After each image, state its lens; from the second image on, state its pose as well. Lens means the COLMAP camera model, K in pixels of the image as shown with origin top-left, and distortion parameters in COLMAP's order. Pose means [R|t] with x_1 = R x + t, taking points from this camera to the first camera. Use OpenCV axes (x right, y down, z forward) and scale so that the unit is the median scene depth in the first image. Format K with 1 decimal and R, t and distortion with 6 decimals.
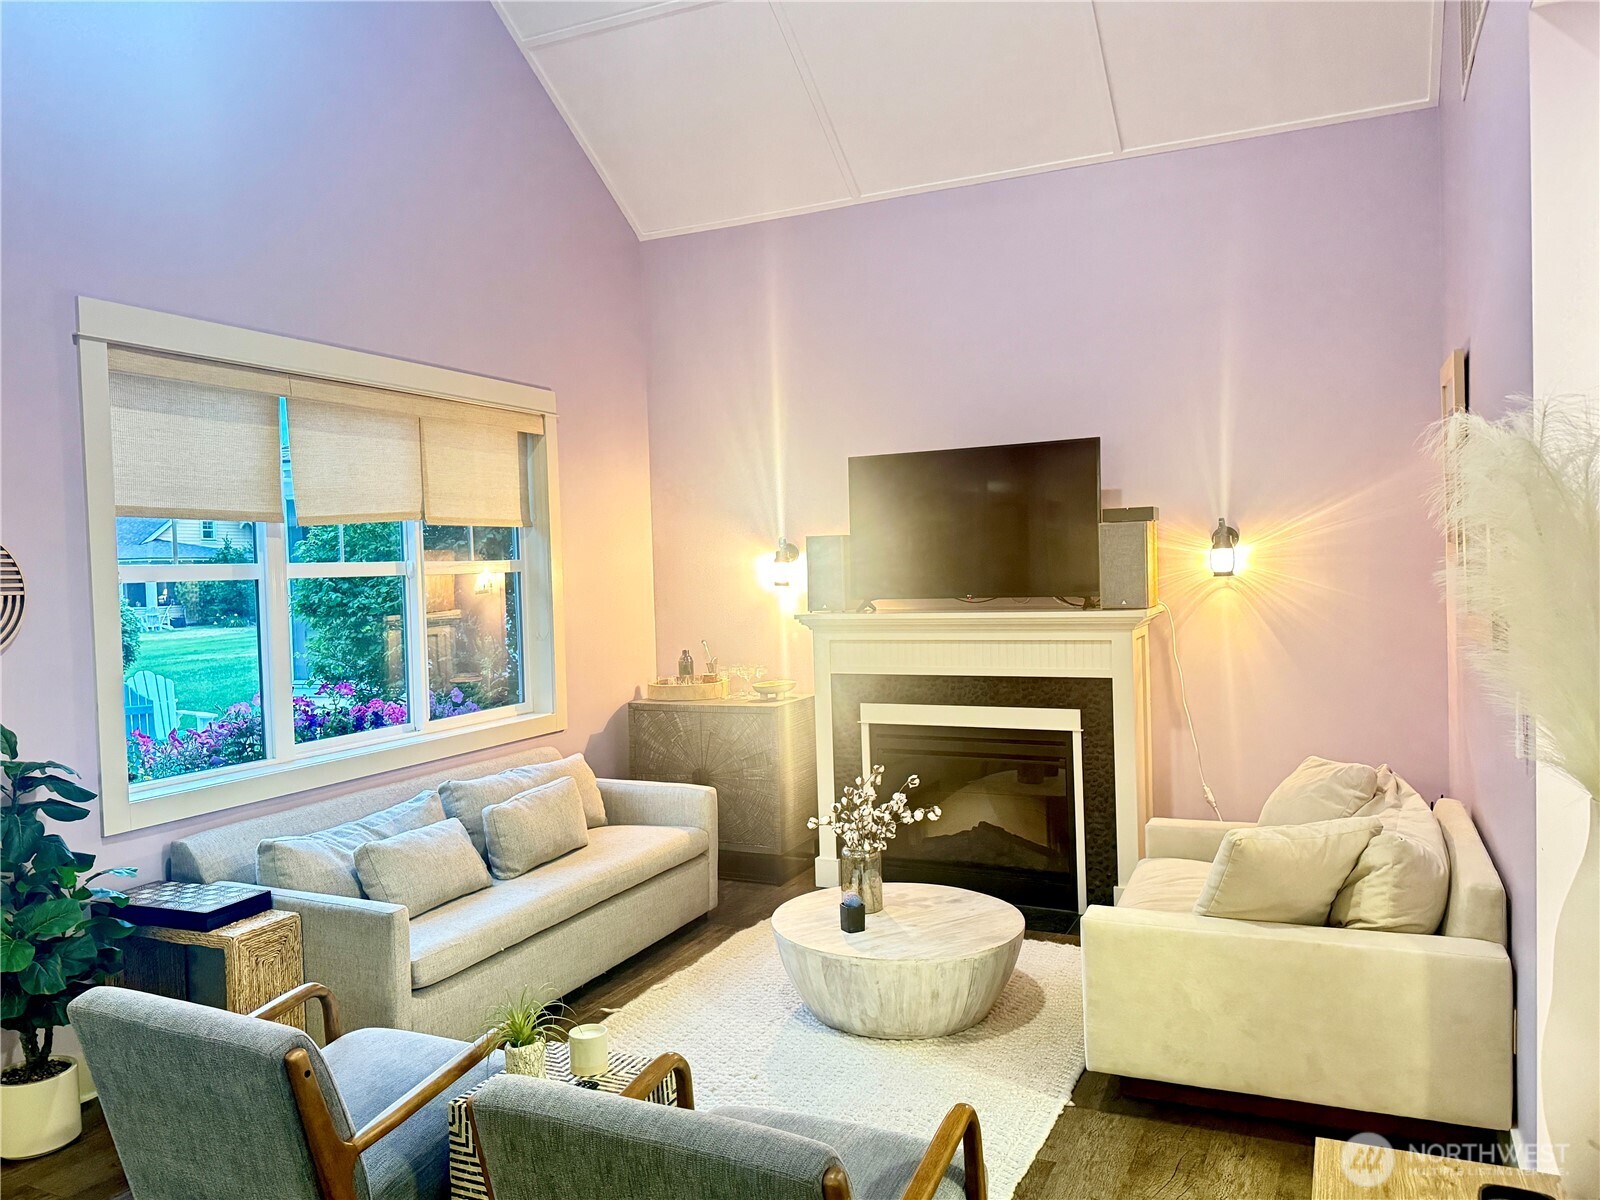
lens RADIAL K [[1191.6, 0, 767.3], [0, 1191.6, 590.7], [0, 0, 1]] dist [0.121160, -0.157684]
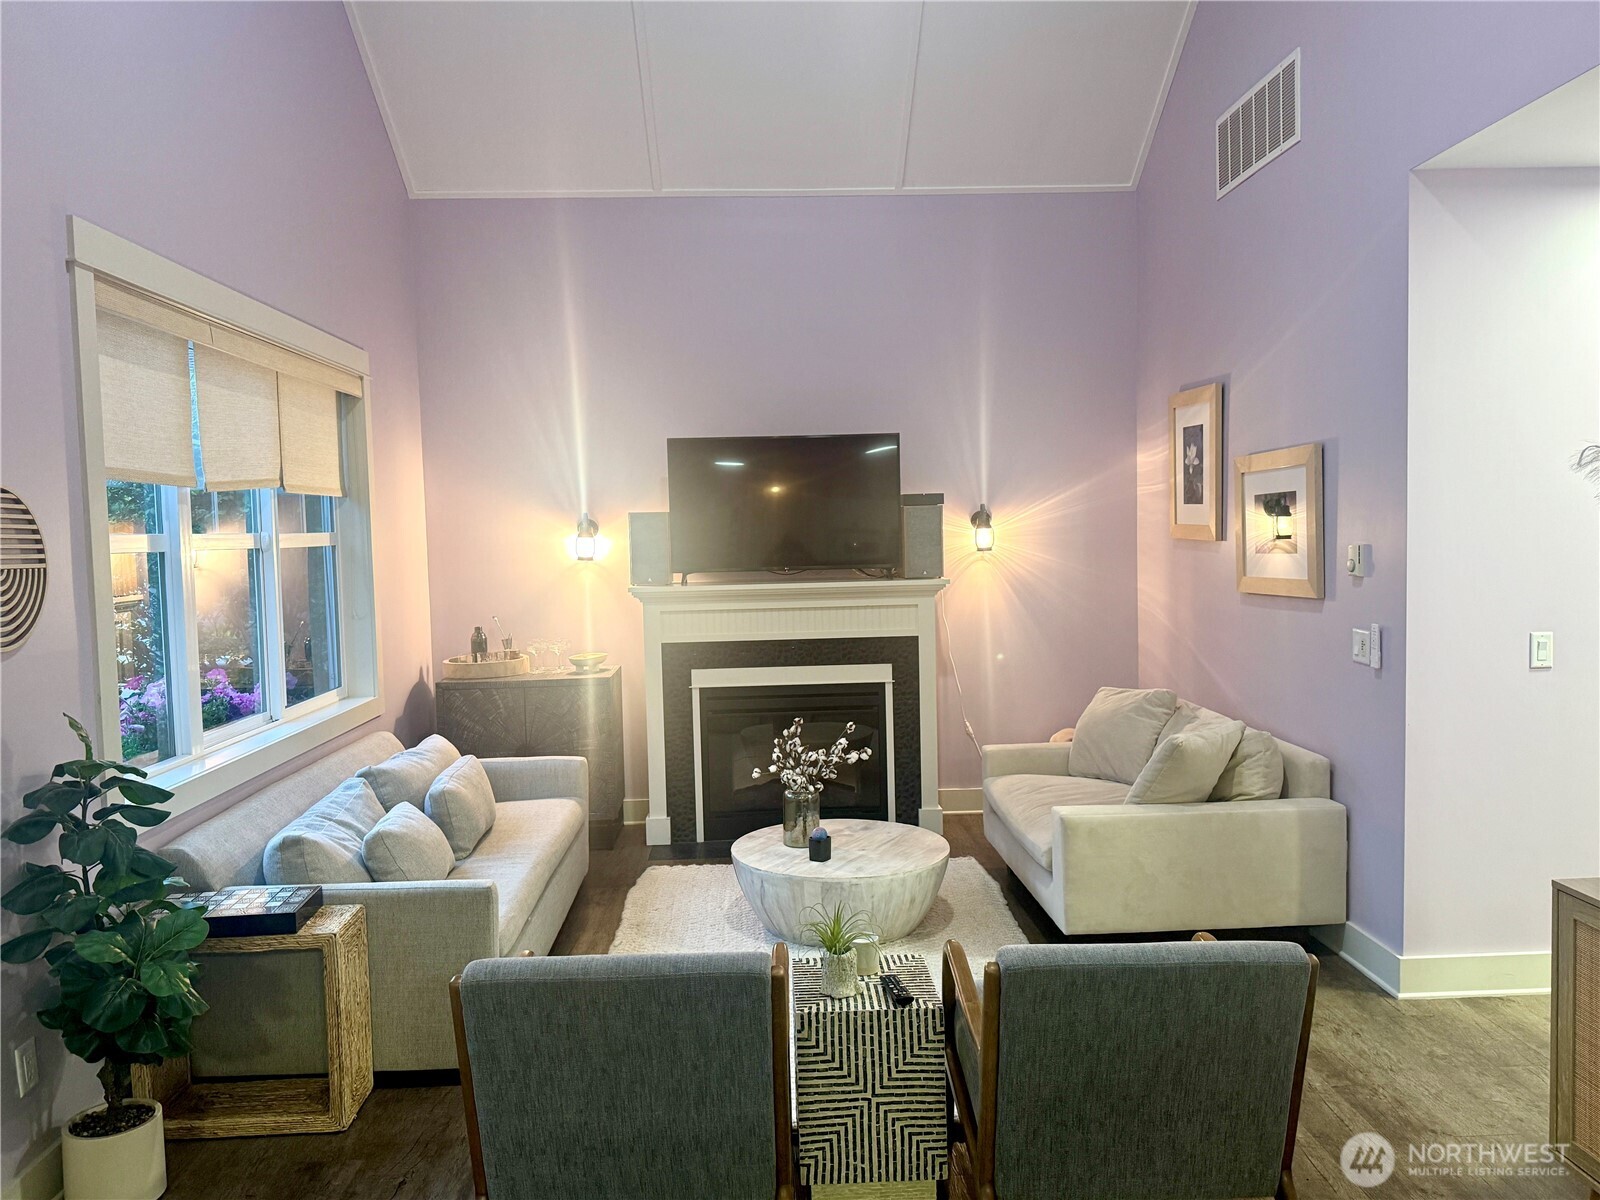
lens RADIAL K [[1184.4, 0, 800.0], [0, 1184.4, 600.0], [0, 0, 1]] dist [0.141139, -0.209467]
pose [[0.884295, -0.018712, 0.466553, -0.399384], [0.007430, 0.999634, 0.026011, 0.005684], [-0.466869, -0.019535, 0.884111, 0.012939]]
